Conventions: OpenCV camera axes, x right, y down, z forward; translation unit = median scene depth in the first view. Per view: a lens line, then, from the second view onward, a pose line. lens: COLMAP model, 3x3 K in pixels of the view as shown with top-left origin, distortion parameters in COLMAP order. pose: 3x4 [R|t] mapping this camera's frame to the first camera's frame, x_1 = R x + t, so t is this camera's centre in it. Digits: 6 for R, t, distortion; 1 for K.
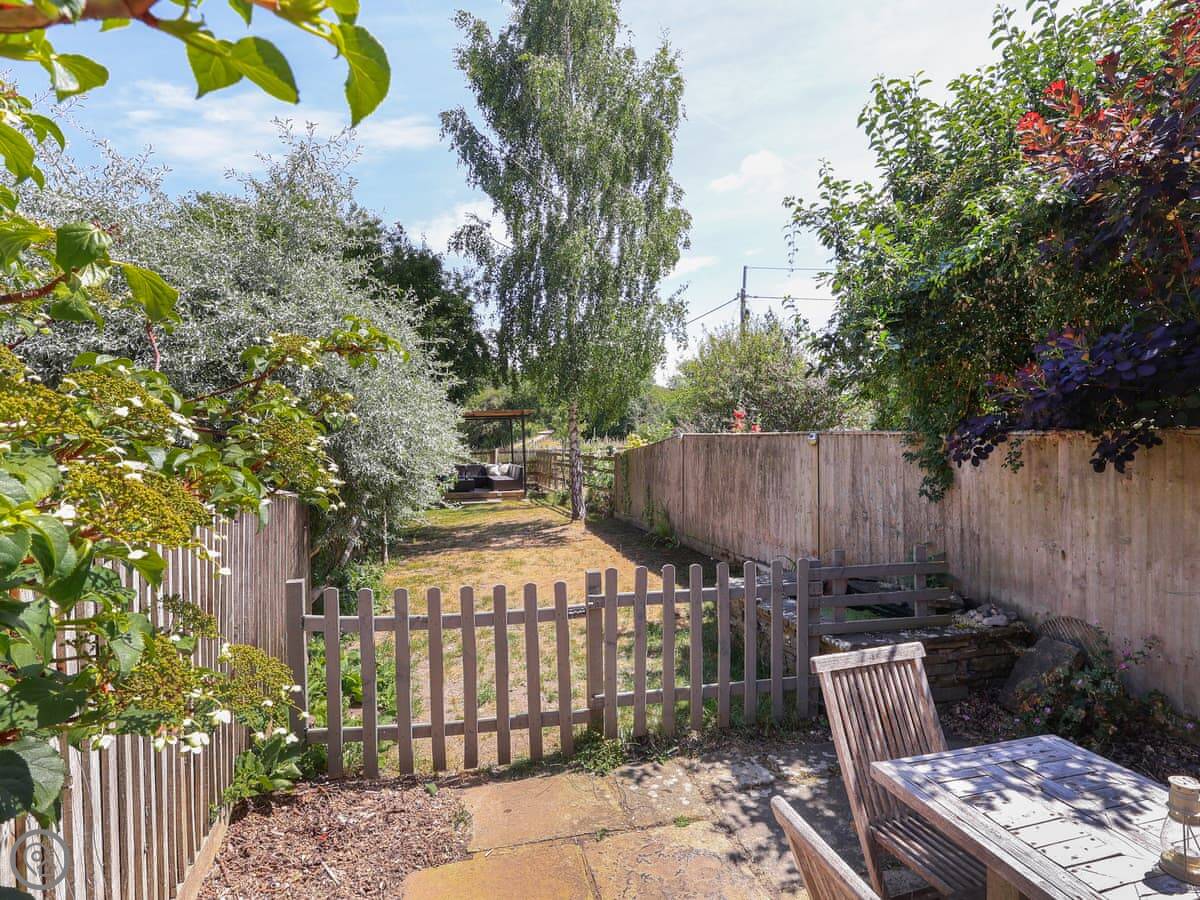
lens RADIAL K [[621.1, 0, 625.1], [0, 621.1, 449.5], [0, 0, 1]] dist [-0.001870, 0.001095]
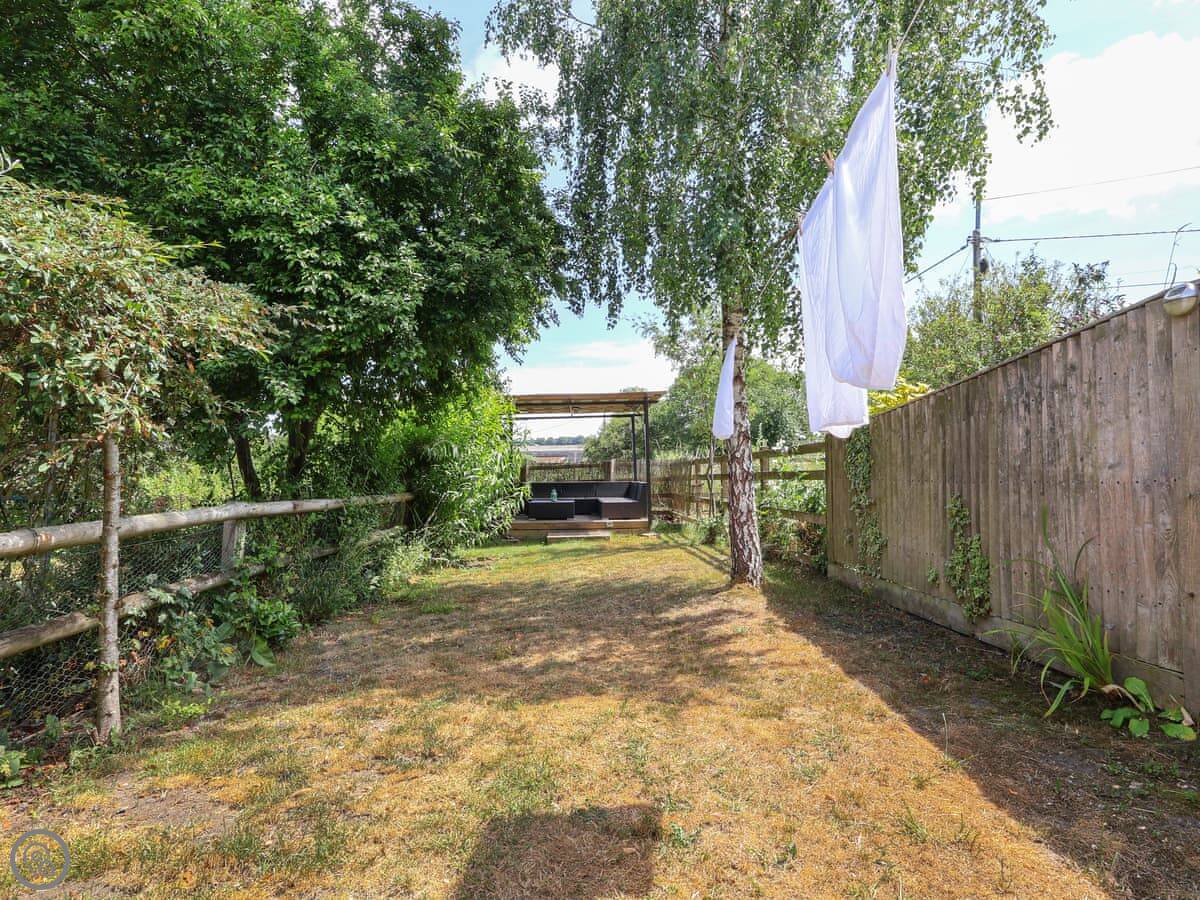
lens RADIAL K [[621.1, 0, 625.1], [0, 621.1, 449.5], [0, 0, 1]] dist [-0.001870, 0.001095]
pose [[0.972967, -0.005296, -0.230885, -0.042803], [-0.008371, 0.998271, -0.058173, 0.035212], [0.230794, 0.058533, 0.971240, 0.412307]]
